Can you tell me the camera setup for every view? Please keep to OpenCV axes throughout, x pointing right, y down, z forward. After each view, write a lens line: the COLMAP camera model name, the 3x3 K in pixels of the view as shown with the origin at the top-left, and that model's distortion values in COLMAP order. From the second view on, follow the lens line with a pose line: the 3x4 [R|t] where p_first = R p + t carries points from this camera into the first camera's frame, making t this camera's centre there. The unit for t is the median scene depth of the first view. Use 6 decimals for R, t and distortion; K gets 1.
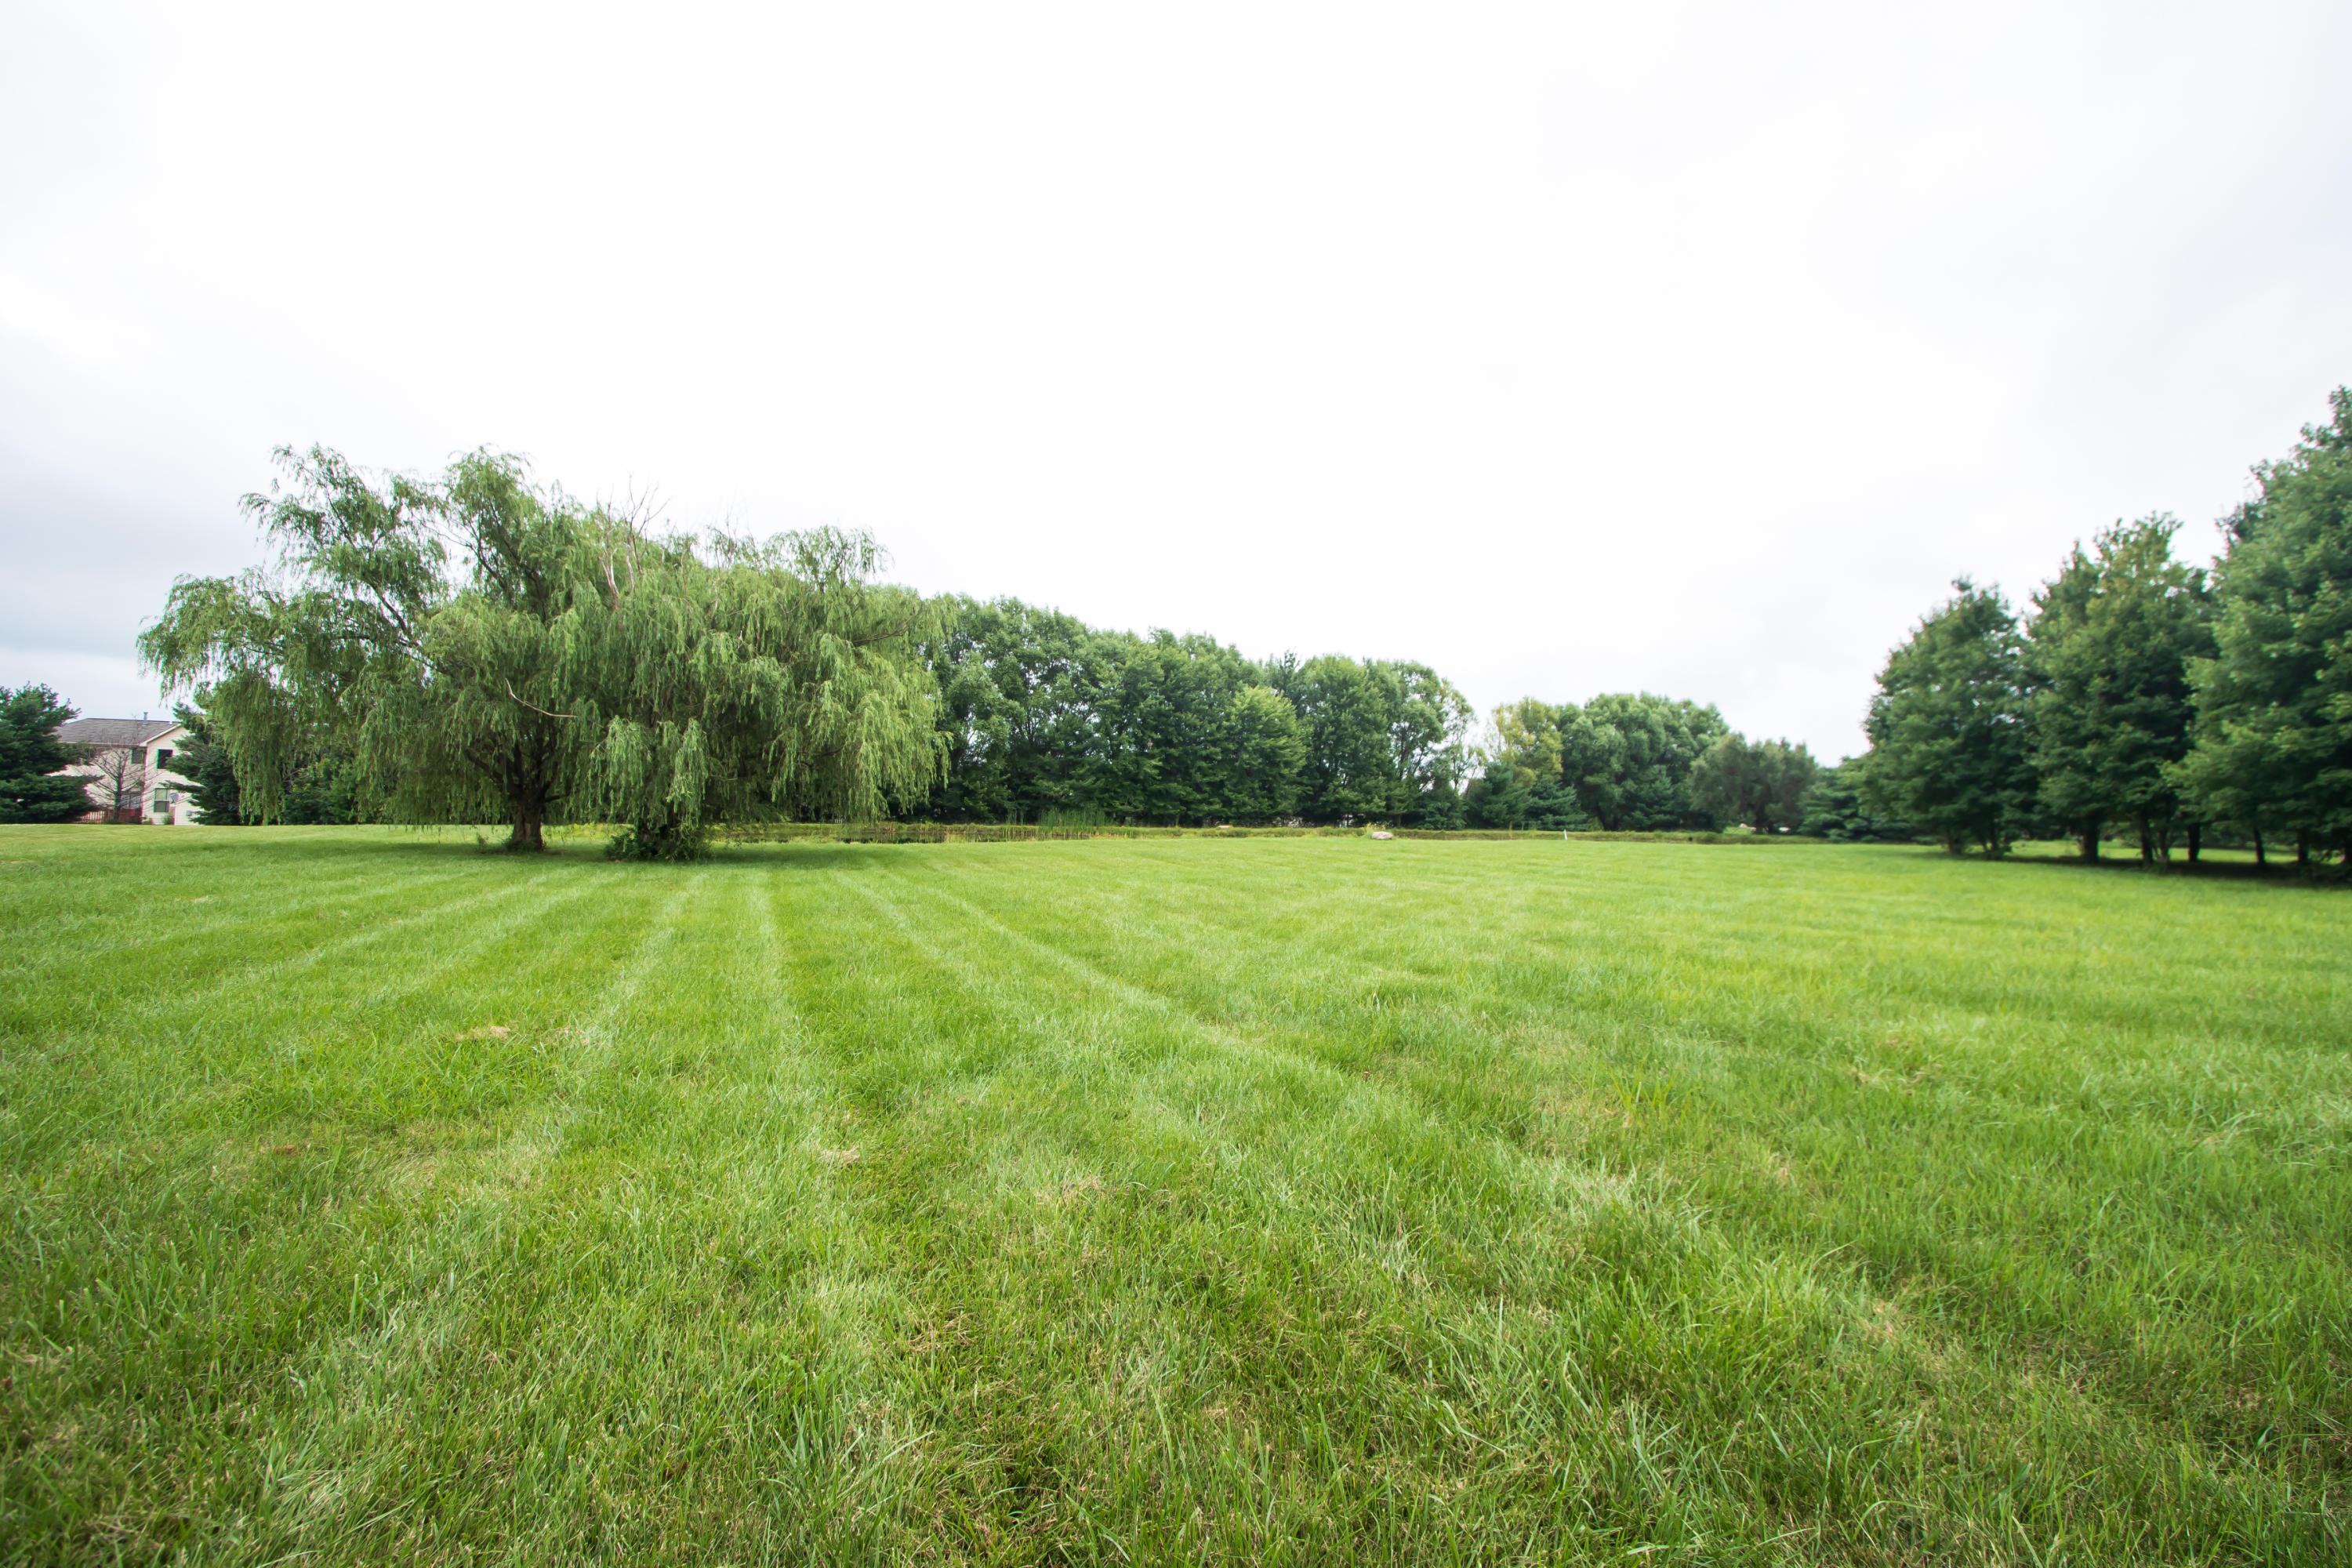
lens RADIAL K [[1082.3, 0, 1216.0], [0, 1082.3, 763.0], [0, 0, 1]] dist [-0.009738, 0.001438]
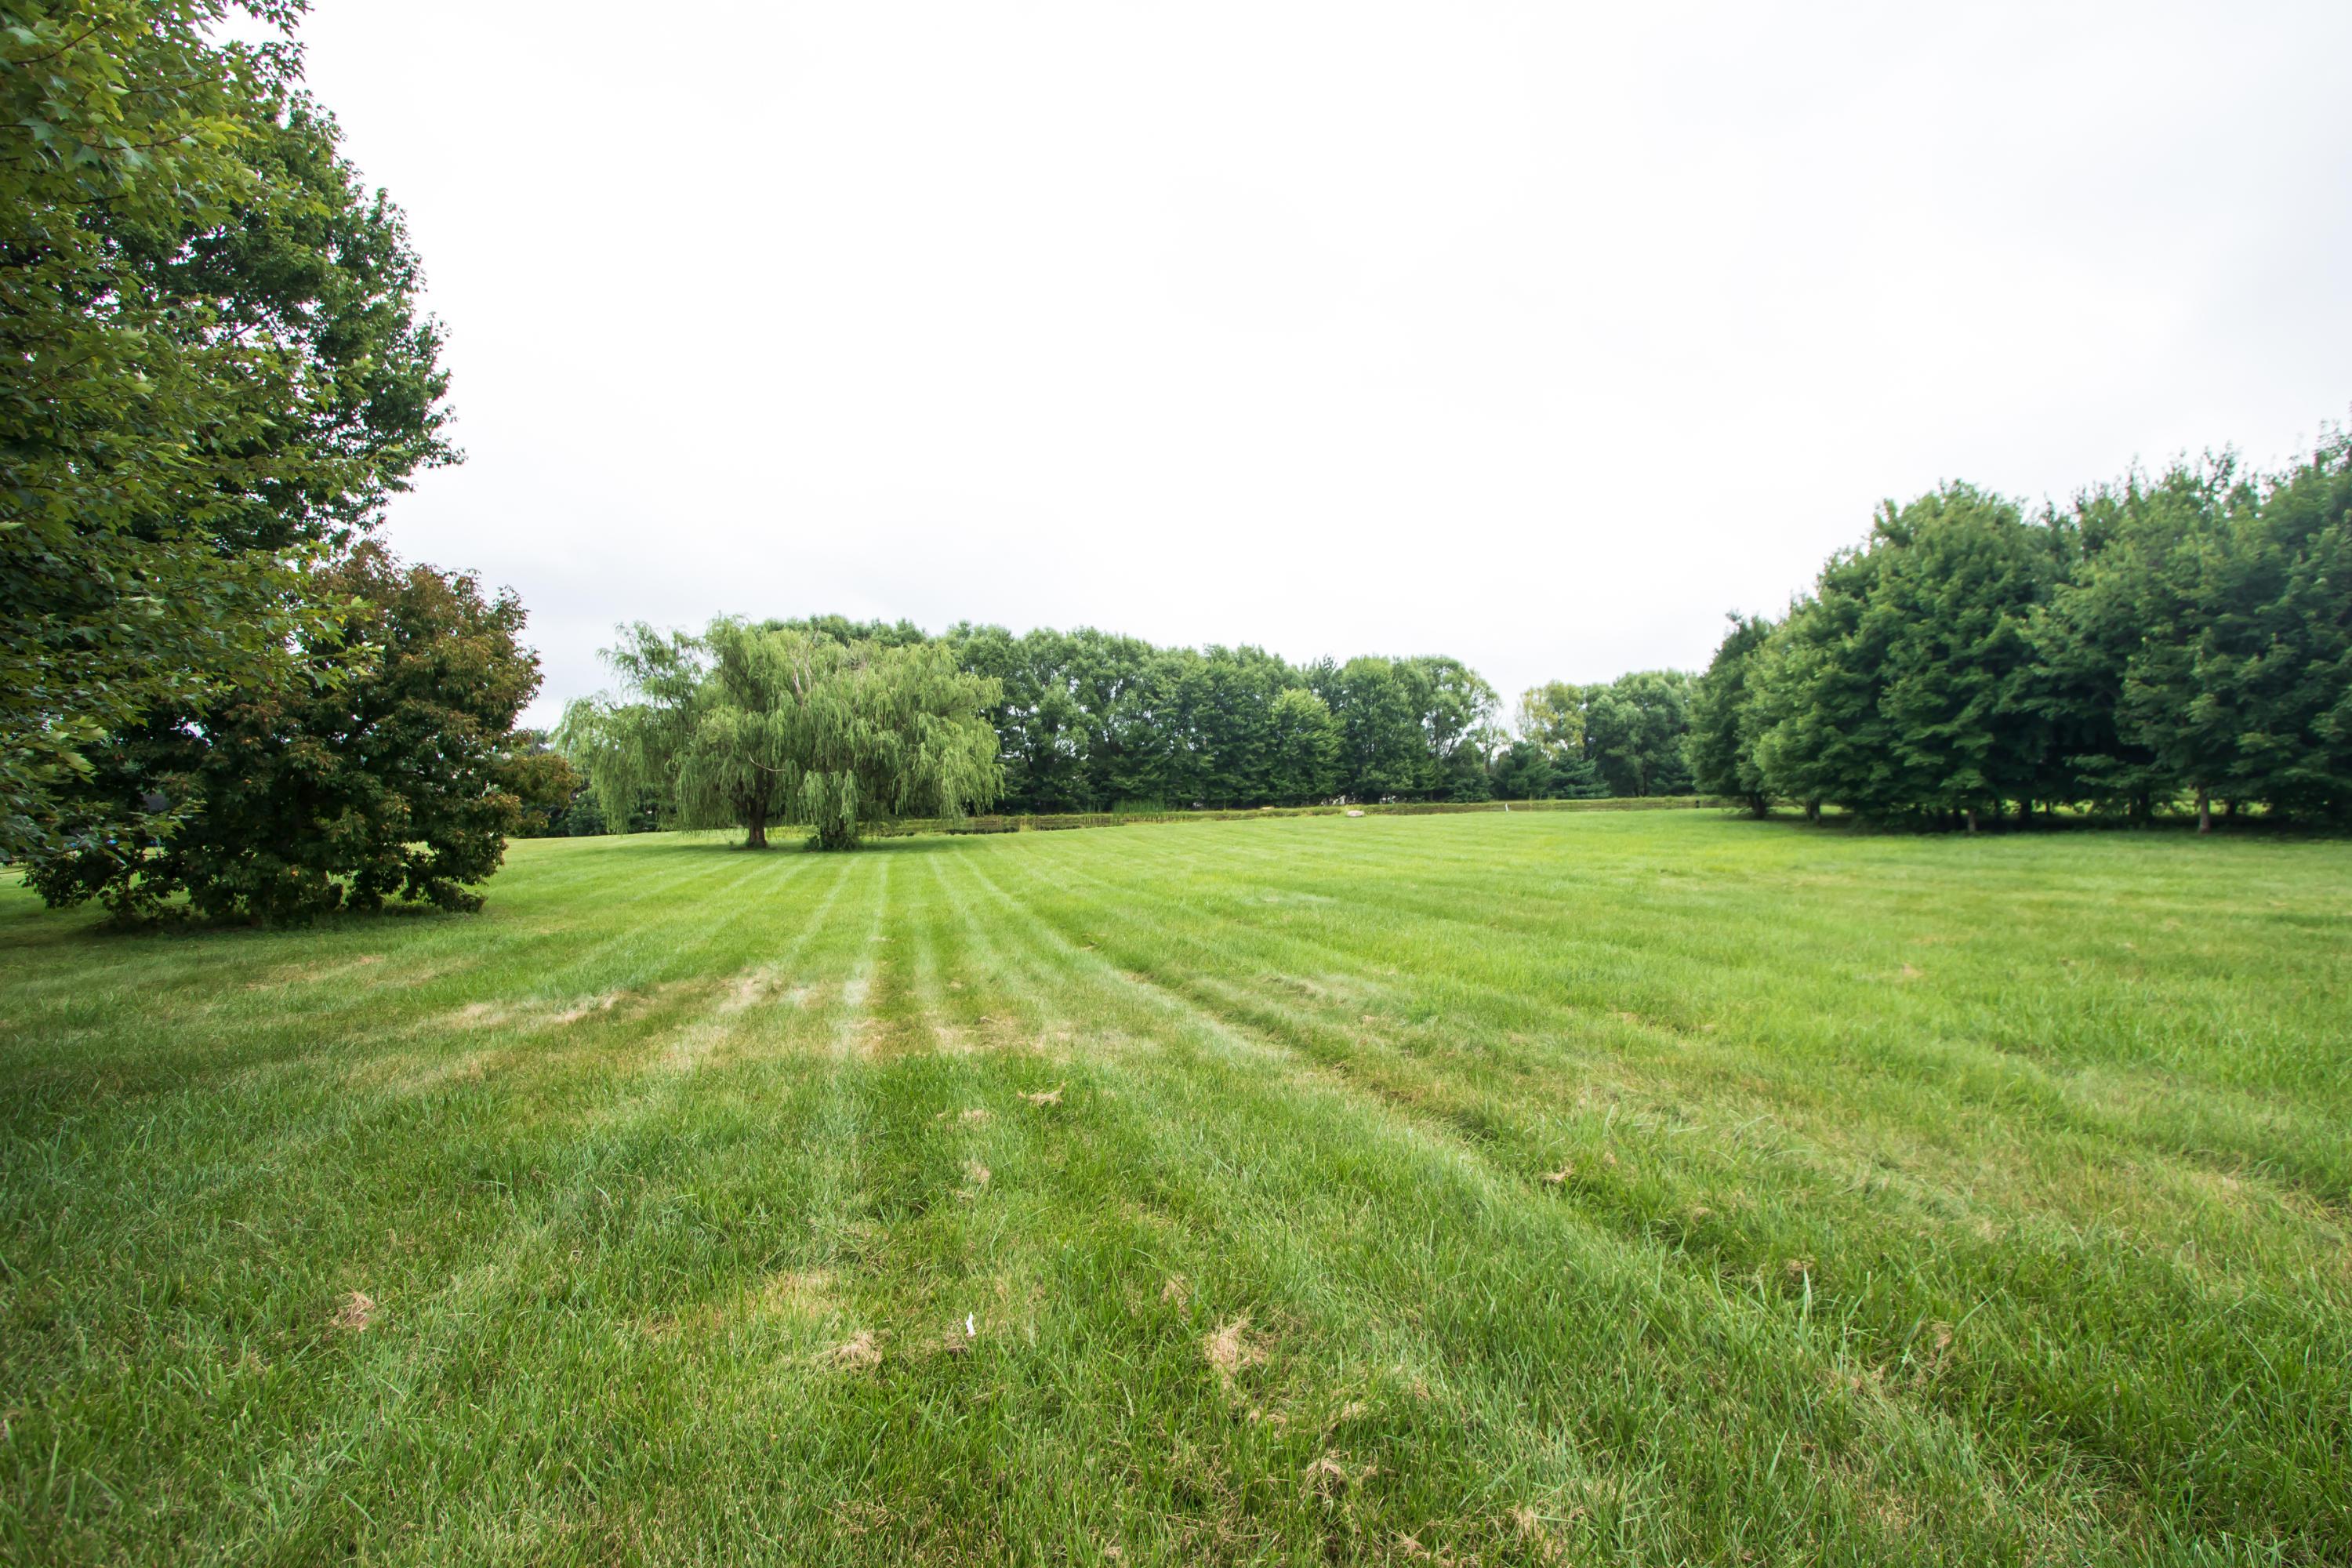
lens RADIAL K [[1082.3, 0, 1216.2], [0, 1082.3, 773.6], [0, 0, 1]] dist [-0.009738, 0.001438]
pose [[0.991464, -0.041506, -0.123598, 0.099667], [0.045513, 0.998520, 0.029773, -0.018089], [0.122180, -0.035144, 0.991886, -0.206158]]
